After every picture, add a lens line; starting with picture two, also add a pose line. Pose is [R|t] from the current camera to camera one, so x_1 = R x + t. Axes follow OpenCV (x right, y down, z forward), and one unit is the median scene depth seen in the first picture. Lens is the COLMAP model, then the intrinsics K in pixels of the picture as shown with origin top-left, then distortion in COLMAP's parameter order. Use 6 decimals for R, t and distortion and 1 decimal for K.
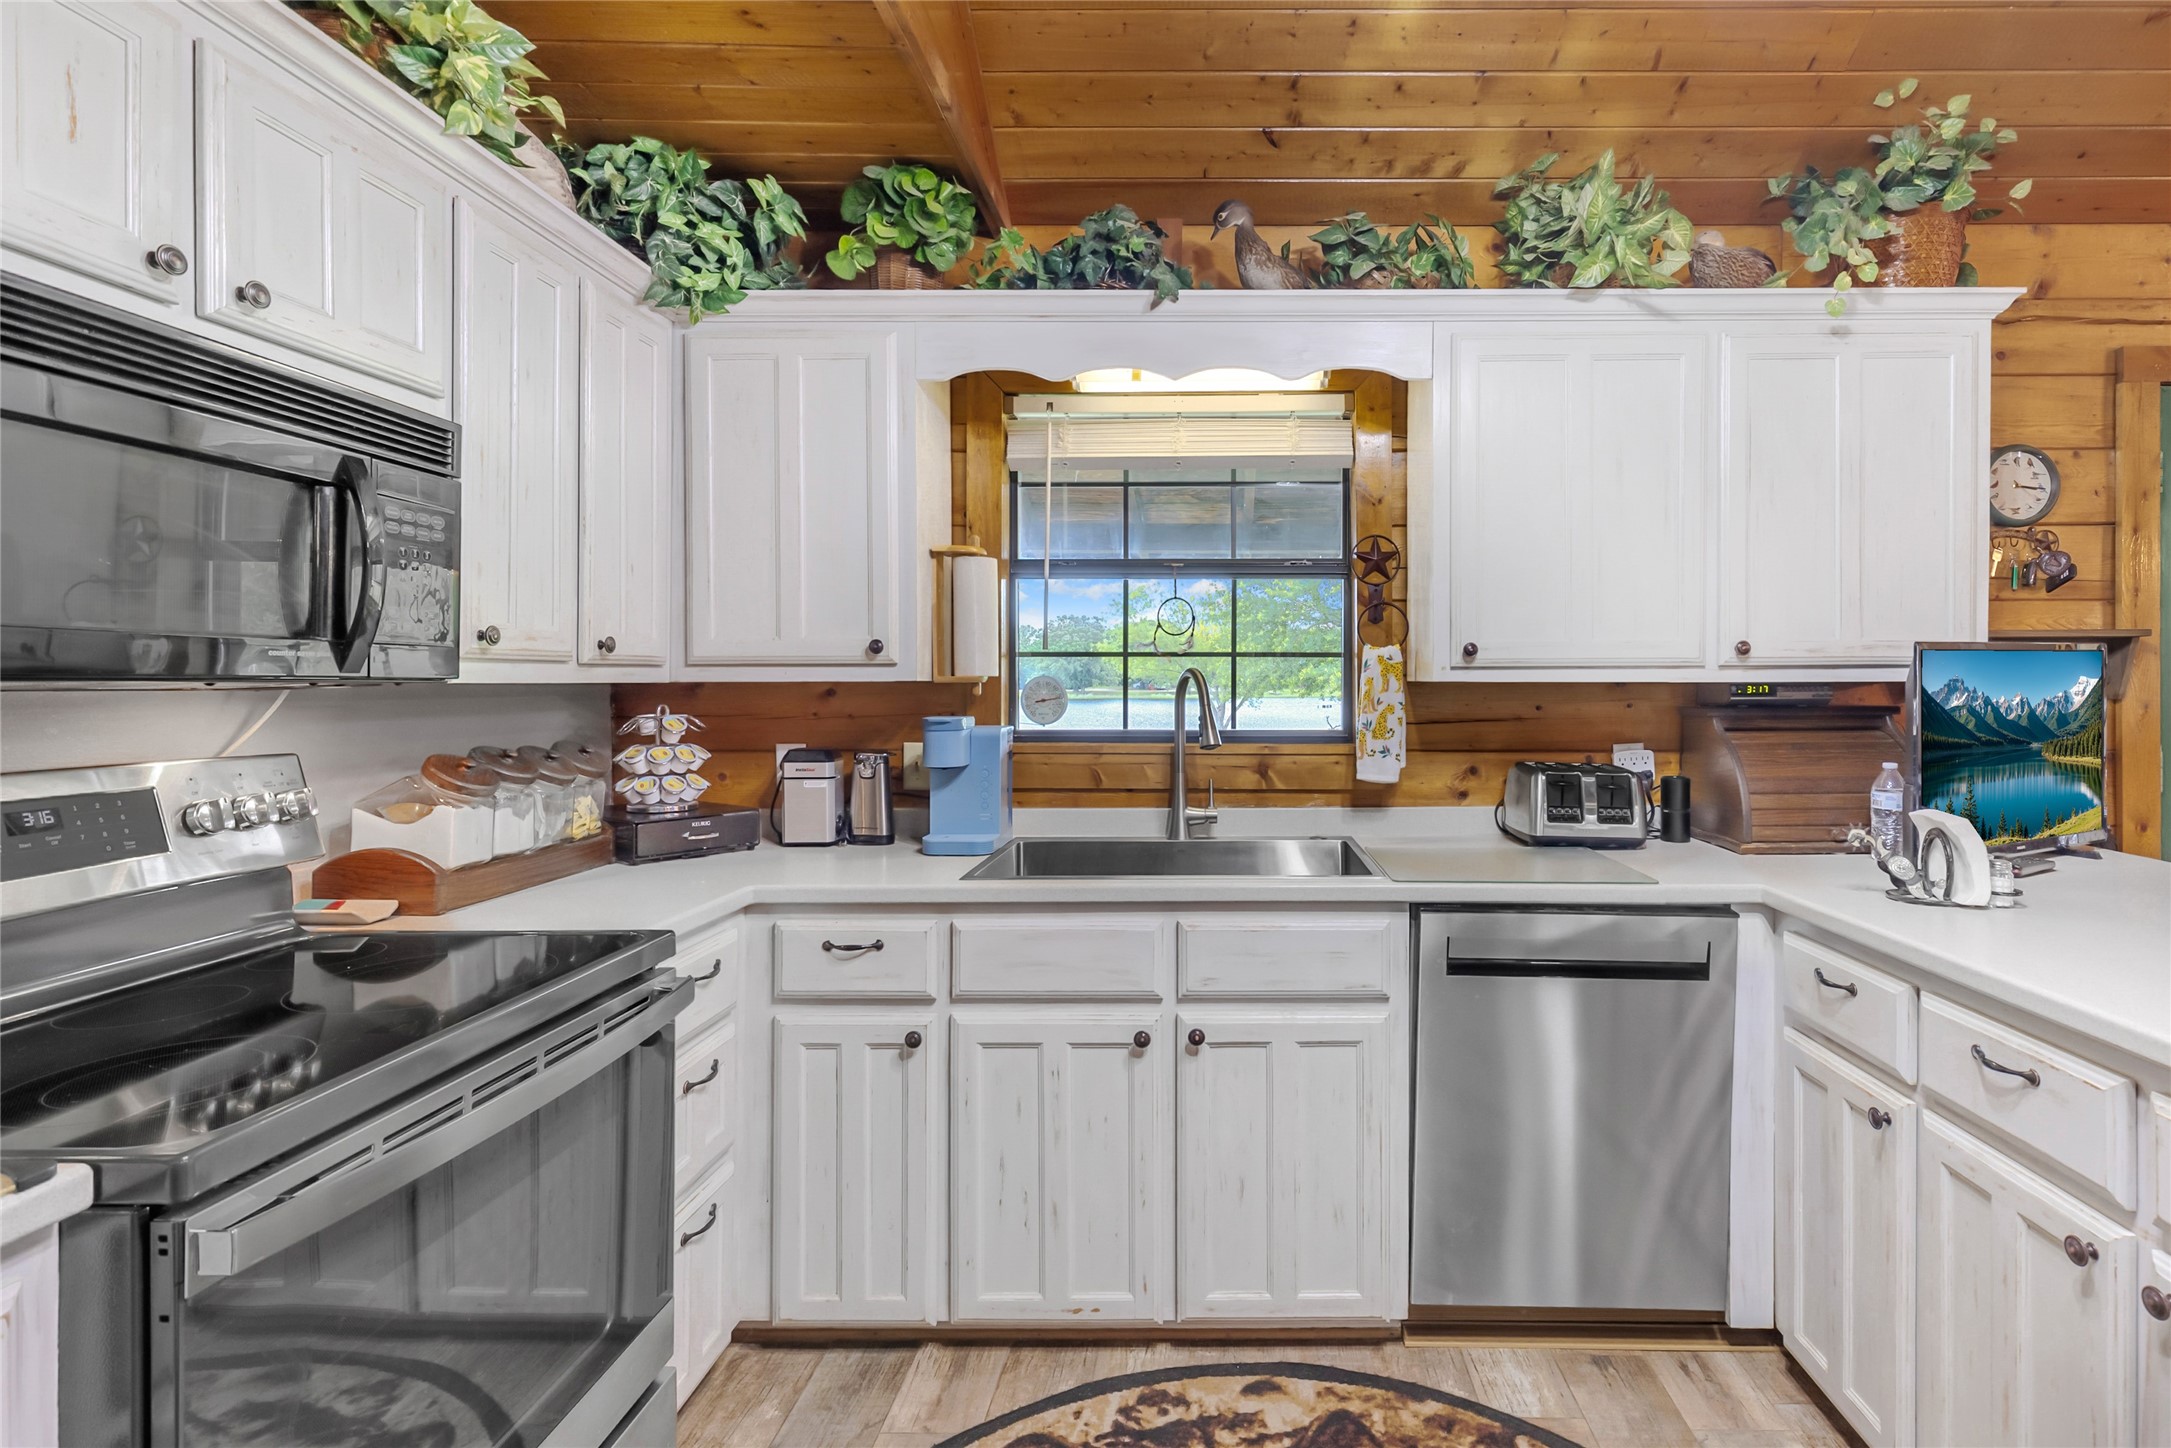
lens RADIAL K [[1002.7, 0, 1075.1], [0, 1002.7, 673.6], [0, 0, 1]] dist [0.002000, 0.000118]
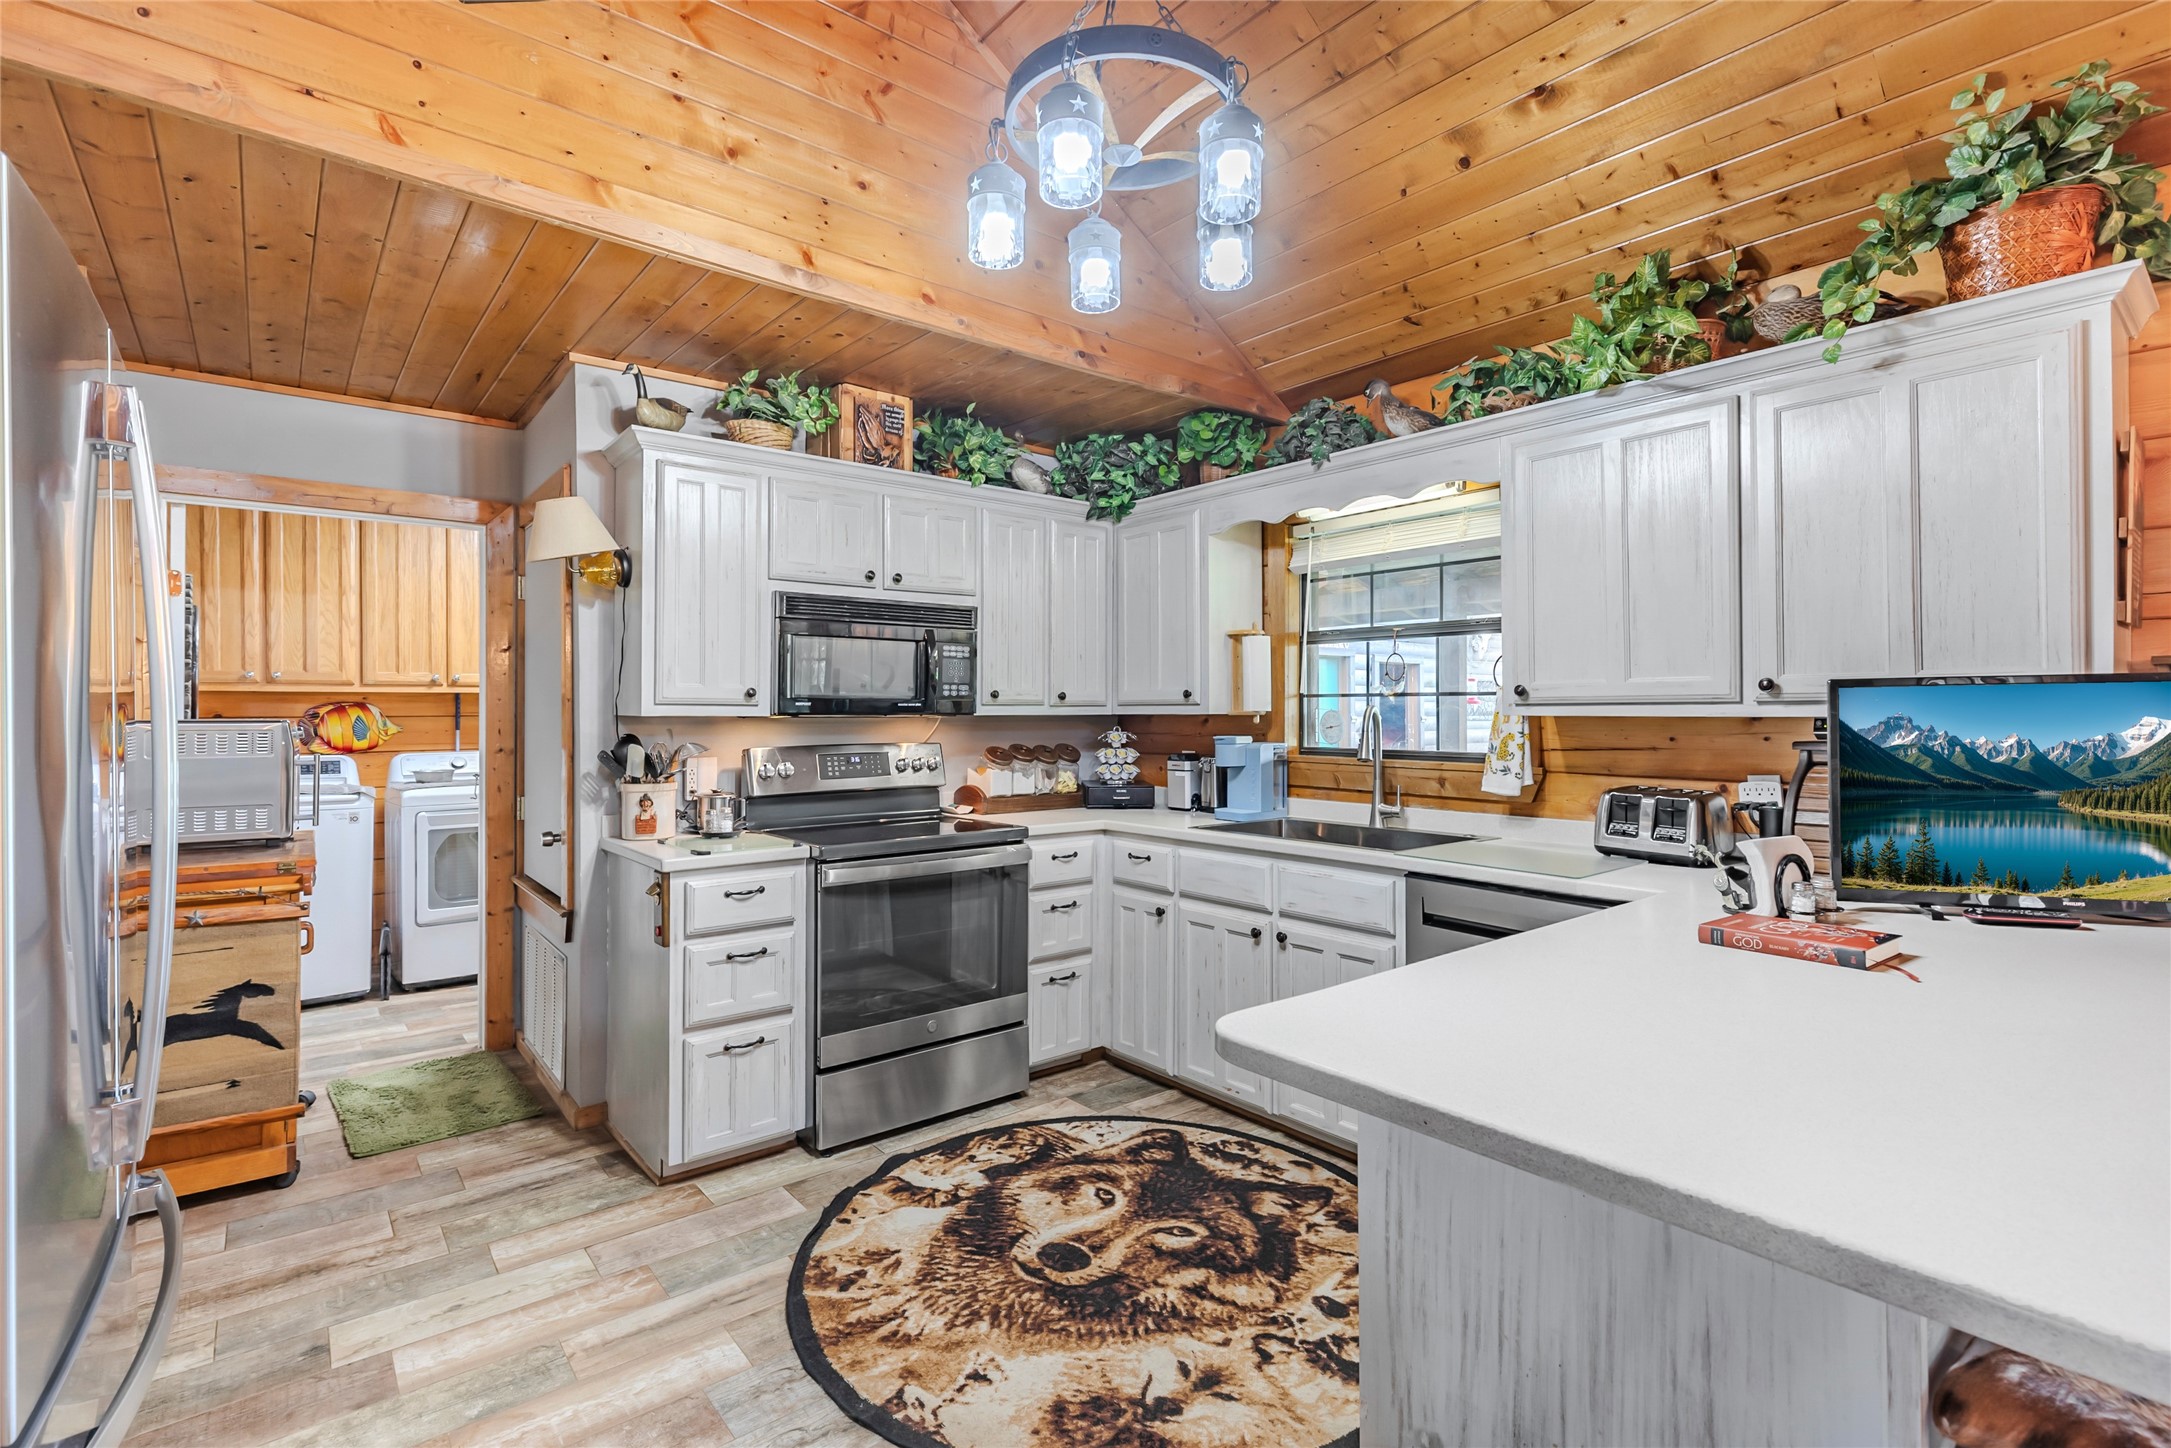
lens RADIAL K [[1006.2, 0, 1083.4], [0, 1006.2, 668.1], [0, 0, 1]] dist [-0.000785, 0.093260]
pose [[0.643464, -0.032052, -0.764805, 1.138166], [0.010780, 0.999403, -0.032815, -0.018826], [0.765401, 0.012870, 0.643425, -0.281905]]
